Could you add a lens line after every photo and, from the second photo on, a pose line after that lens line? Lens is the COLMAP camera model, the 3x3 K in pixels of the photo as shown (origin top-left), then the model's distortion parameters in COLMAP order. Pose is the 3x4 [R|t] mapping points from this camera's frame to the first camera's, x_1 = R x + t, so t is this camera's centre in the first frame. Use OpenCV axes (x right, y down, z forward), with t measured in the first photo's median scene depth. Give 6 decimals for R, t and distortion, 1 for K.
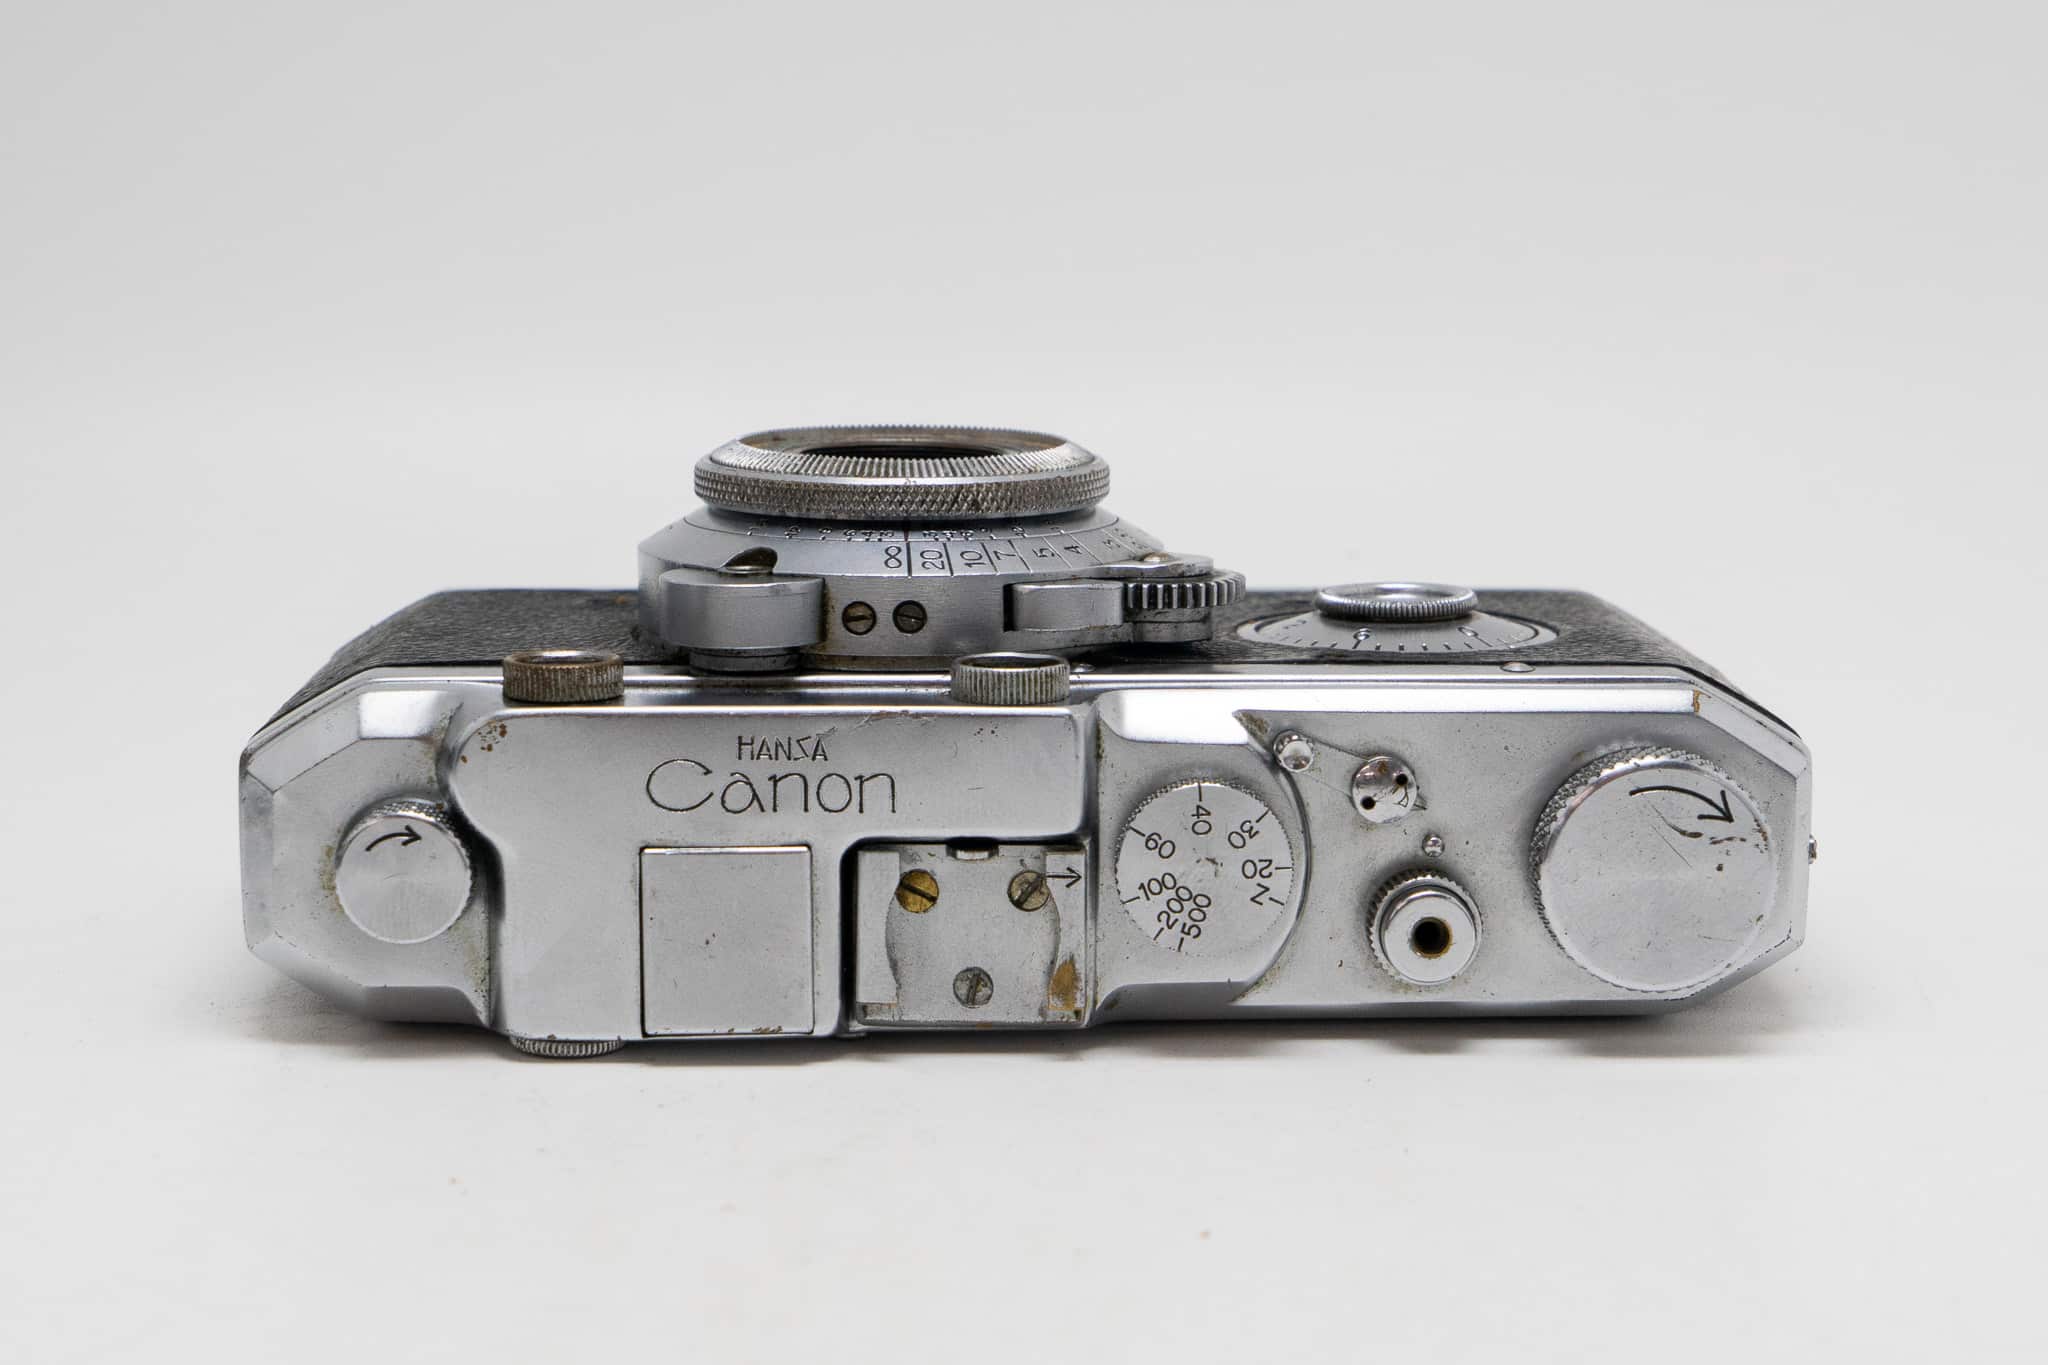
lens RADIAL K [[3881.1, 0, 1024.0], [0, 3881.1, 682.5], [0, 0, 1]] dist [-0.026695, 0.096845]
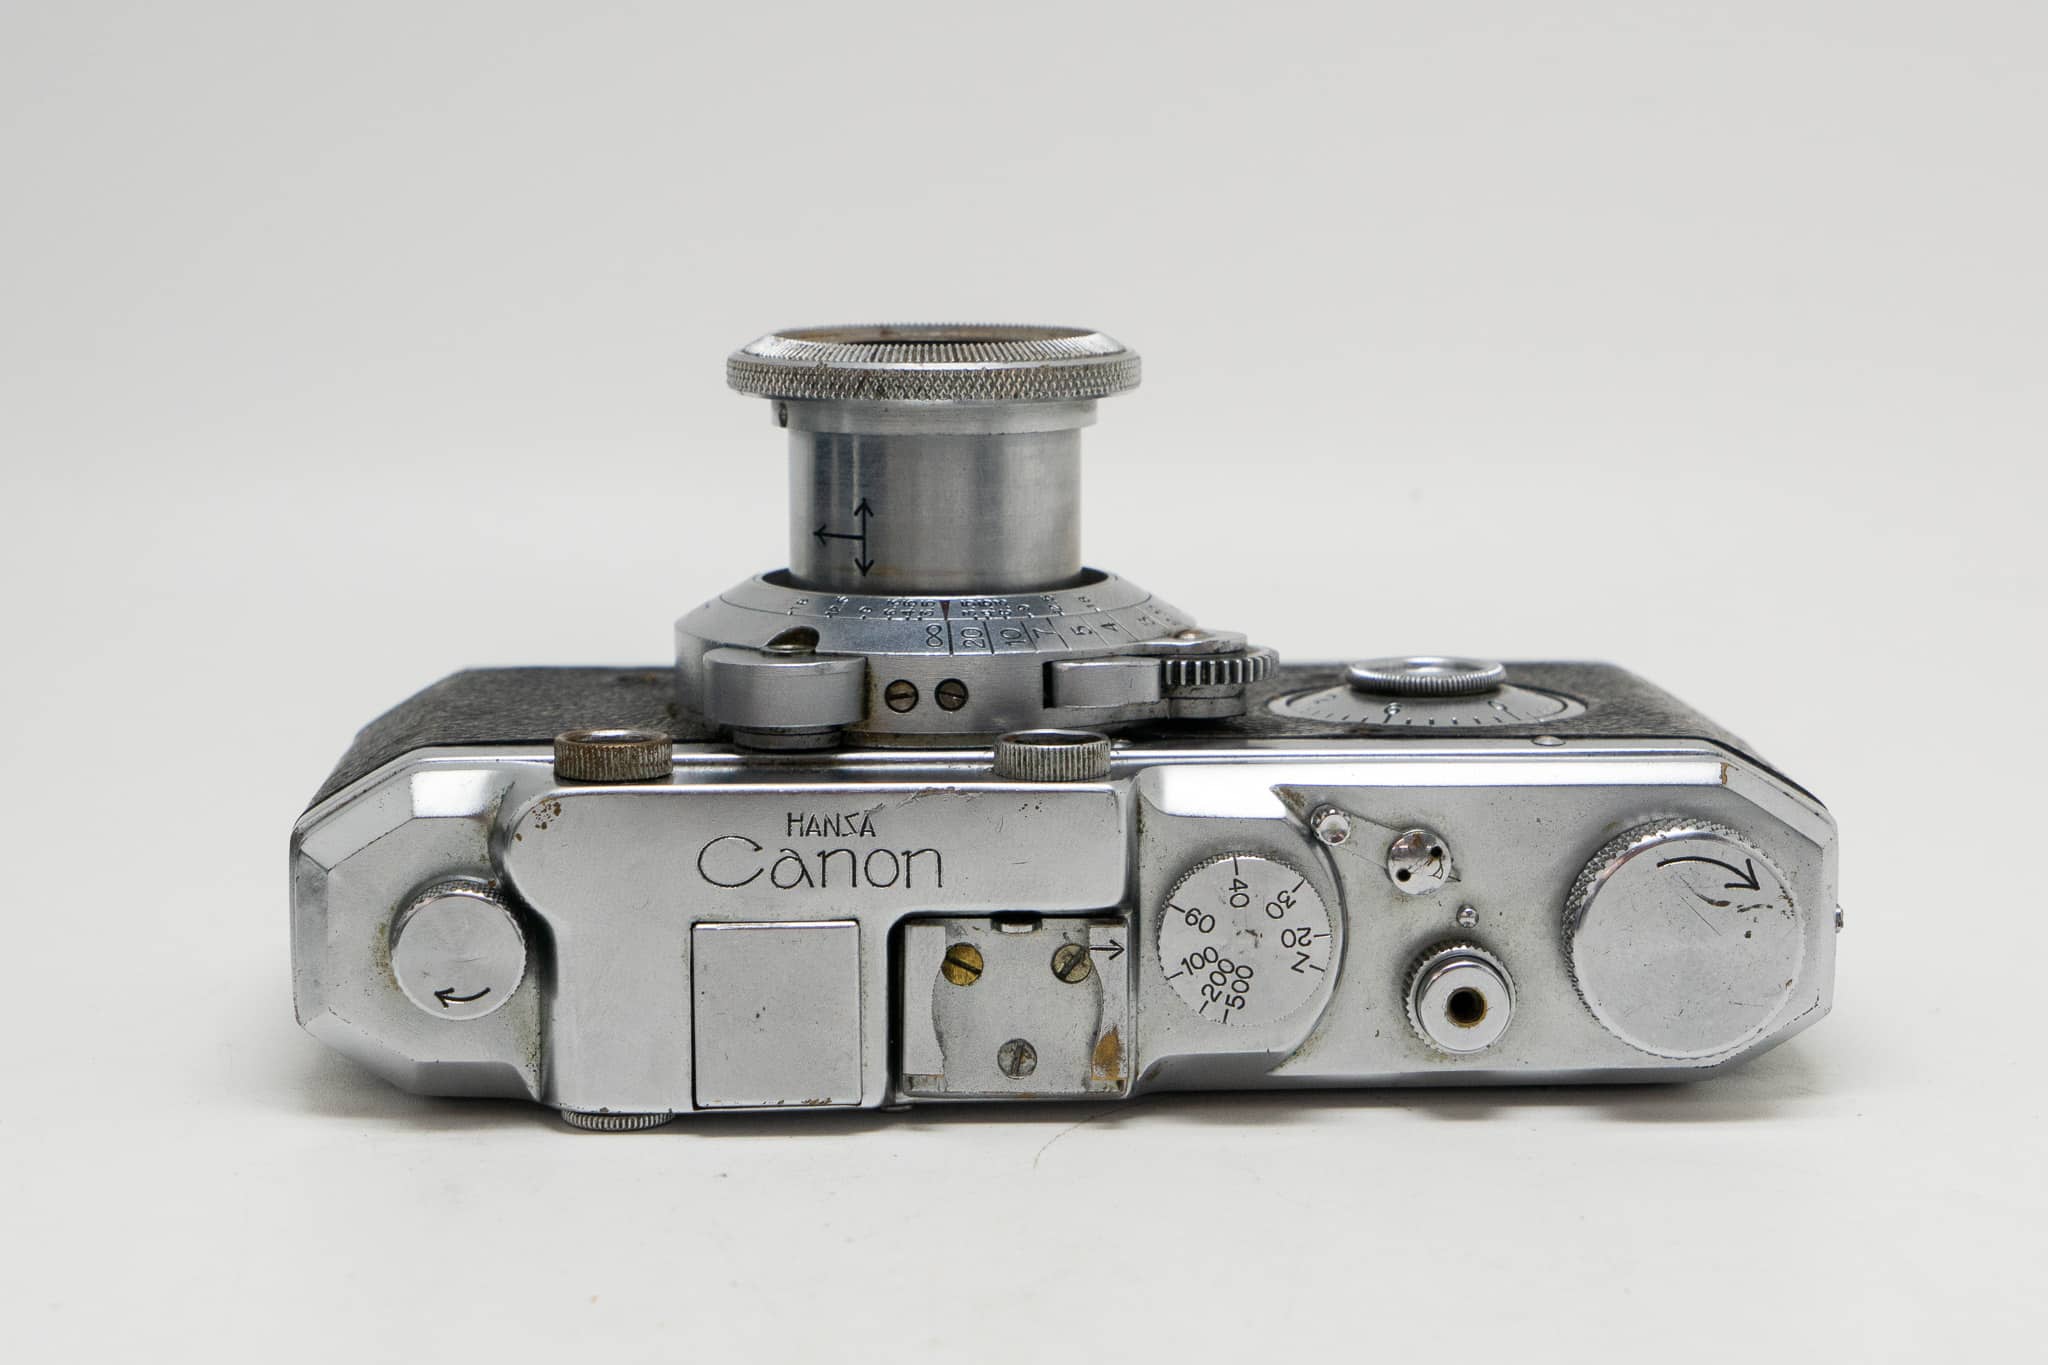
lens RADIAL K [[4318.1, 0, 1024.0], [0, 4318.1, 682.5], [0, 0, 1]] dist [-0.016505, -0.064508]
pose [[0.999903, -0.005225, 0.012908, -0.025387], [0.005424, 0.999866, -0.015419, -0.002593], [-0.012825, 0.015487, 0.999798, -0.132811]]
